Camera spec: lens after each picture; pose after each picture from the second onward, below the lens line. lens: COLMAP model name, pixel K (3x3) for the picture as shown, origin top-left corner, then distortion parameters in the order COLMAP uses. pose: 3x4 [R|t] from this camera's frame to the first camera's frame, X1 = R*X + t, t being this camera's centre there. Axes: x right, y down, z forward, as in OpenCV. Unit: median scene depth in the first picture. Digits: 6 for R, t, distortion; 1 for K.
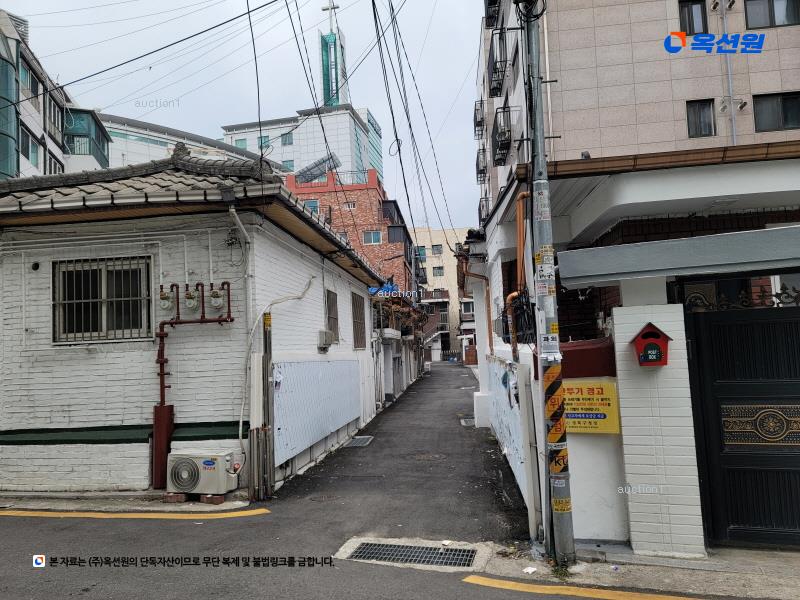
lens RADIAL K [[586.1, 0, 396.3], [0, 586.1, 302.3], [0, 0, 1]] dist [0.065124, -0.043429]
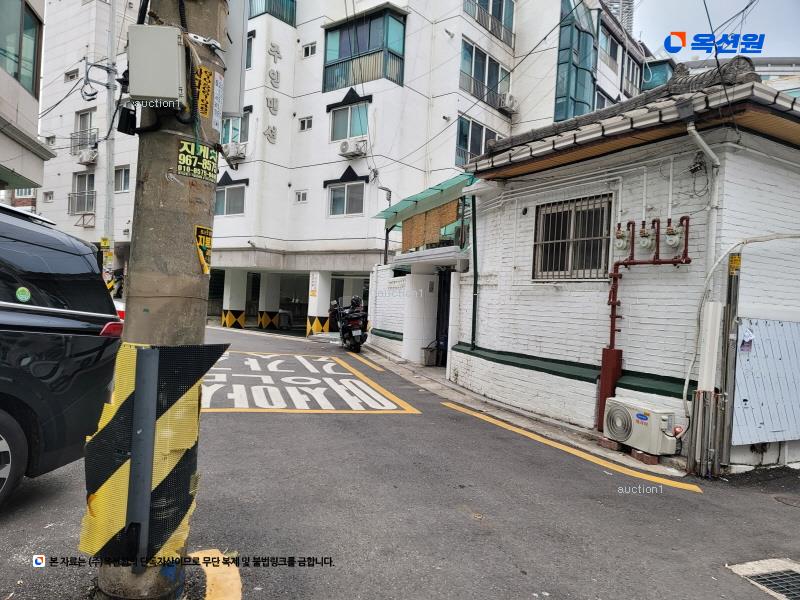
lens RADIAL K [[586.1, 0, 397.3], [0, 586.1, 302.0], [0, 0, 1]] dist [0.065124, -0.043429]
pose [[0.580522, 0.074264, -0.810851, 0.174967], [-0.017521, 0.996741, 0.078745, 0.028072], [0.814056, -0.031506, 0.579932, 0.158186]]
